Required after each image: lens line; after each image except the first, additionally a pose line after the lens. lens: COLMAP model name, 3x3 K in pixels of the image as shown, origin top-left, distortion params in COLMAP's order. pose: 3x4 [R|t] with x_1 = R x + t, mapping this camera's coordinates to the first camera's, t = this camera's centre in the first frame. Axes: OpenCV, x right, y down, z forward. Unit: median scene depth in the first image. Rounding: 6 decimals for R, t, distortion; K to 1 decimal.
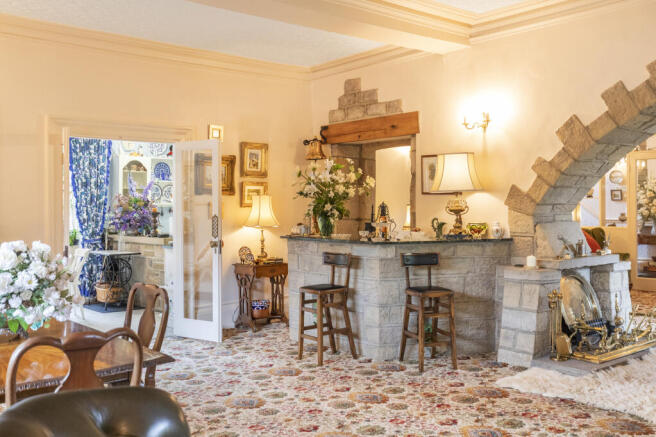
lens RADIAL K [[648.6, 0, 326.9], [0, 648.6, 215.9], [0, 0, 1]] dist [-0.003288, 0.000000]
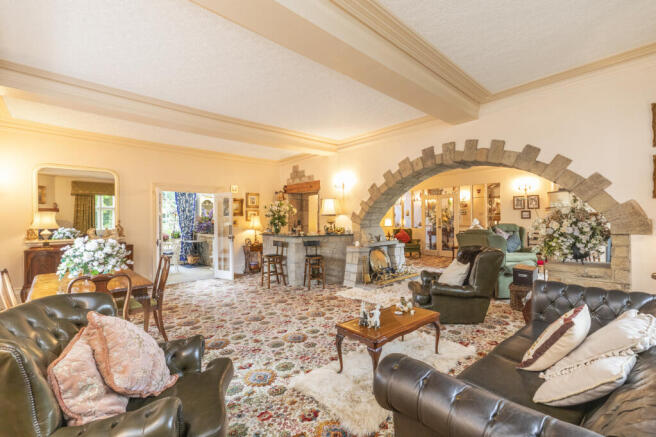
lens RADIAL K [[297.3, 0, 343.0], [0, 297.3, 222.3], [0, 0, 1]] dist [0.001393, 0.000098]
pose [[0.997834, -0.006298, 0.065480, 0.162657], [0.006324, 0.999980, -0.000182, -0.008221], [-0.065478, 0.000595, 0.997854, -0.086372]]
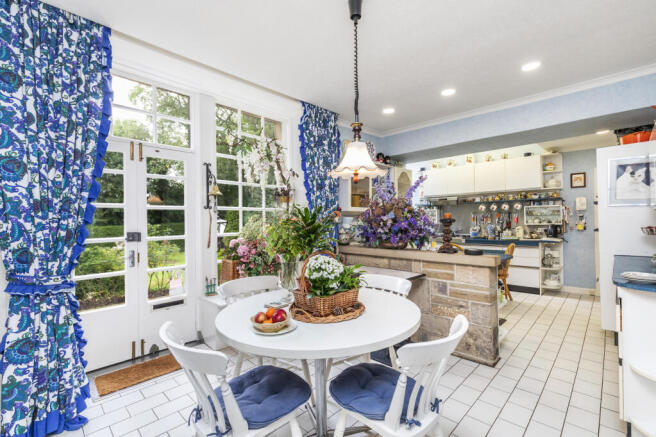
lens RADIAL K [[297.3, 0, 328.2], [0, 297.3, 219.8], [0, 0, 1]] dist [0.001393, 0.000098]
pose [[0.993859, -0.001864, 0.110638, -0.604882], [0.002729, 0.999967, -0.007666, -0.005034], [-0.110621, 0.007921, 0.993831, 0.930288]]
